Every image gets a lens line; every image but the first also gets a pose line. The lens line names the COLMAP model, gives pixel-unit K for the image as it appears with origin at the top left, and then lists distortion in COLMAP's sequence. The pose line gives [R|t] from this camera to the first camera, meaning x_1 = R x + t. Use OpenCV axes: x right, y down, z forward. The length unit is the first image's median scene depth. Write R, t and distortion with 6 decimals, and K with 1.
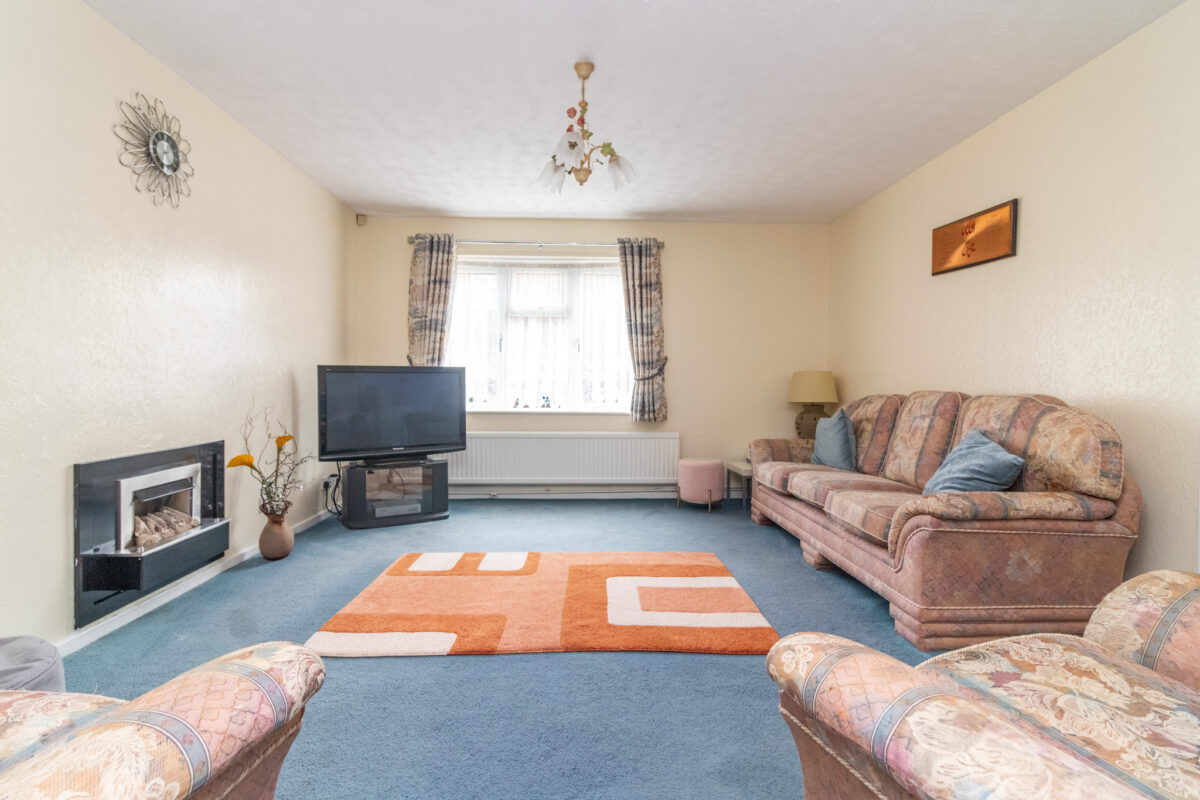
lens RADIAL K [[548.8, 0, 594.9], [0, 548.8, 391.0], [0, 0, 1]] dist [0.006908, 0.000346]
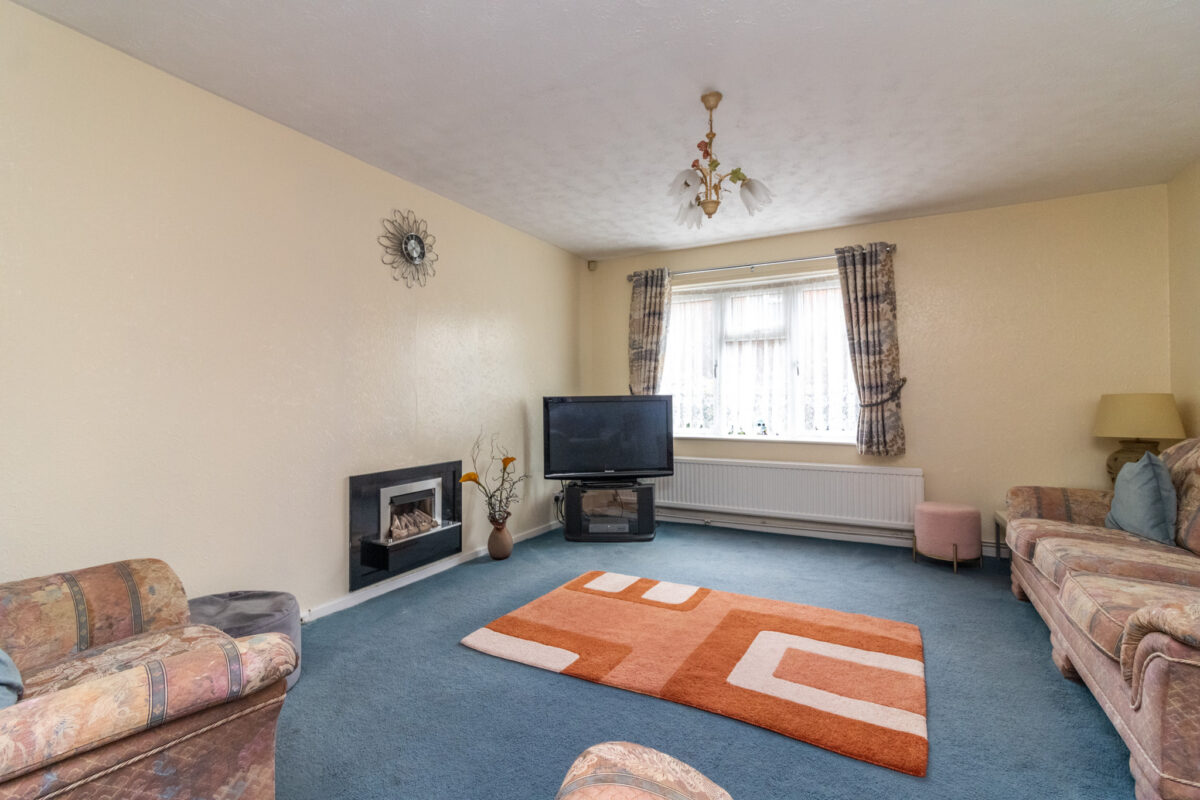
lens RADIAL K [[548.8, 0, 598.9], [0, 548.8, 390.1], [0, 0, 1]] dist [0.006908, 0.000346]
pose [[0.864802, -0.017890, -0.501793, 0.156268], [0.003472, 0.999554, -0.029653, -0.021861], [0.502100, 0.023901, 0.864479, 0.035401]]
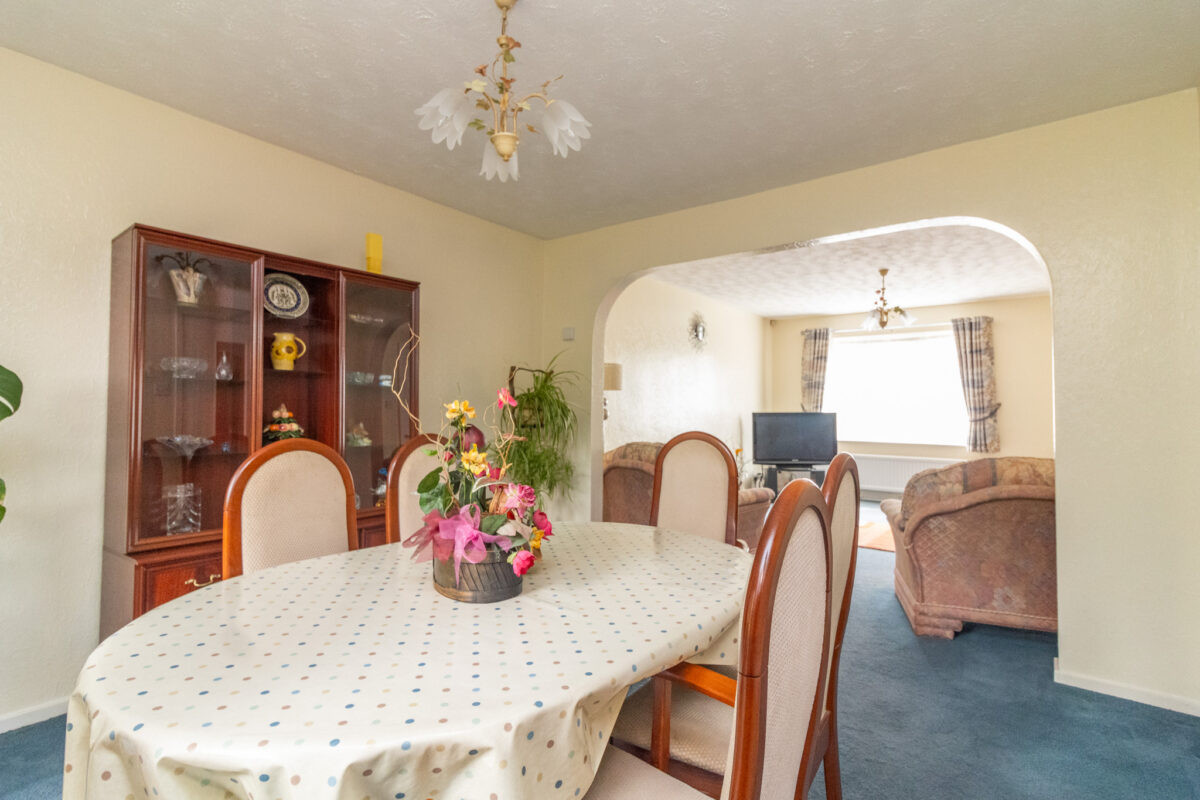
lens RADIAL K [[548.8, 0, 610.1], [0, 548.8, 392.5], [0, 0, 1]] dist [0.006908, 0.000346]
pose [[0.776795, -0.019710, -0.629445, 0.247917], [-0.005803, 0.999244, -0.038451, -0.033948], [0.629727, 0.033521, 0.776093, -0.629072]]
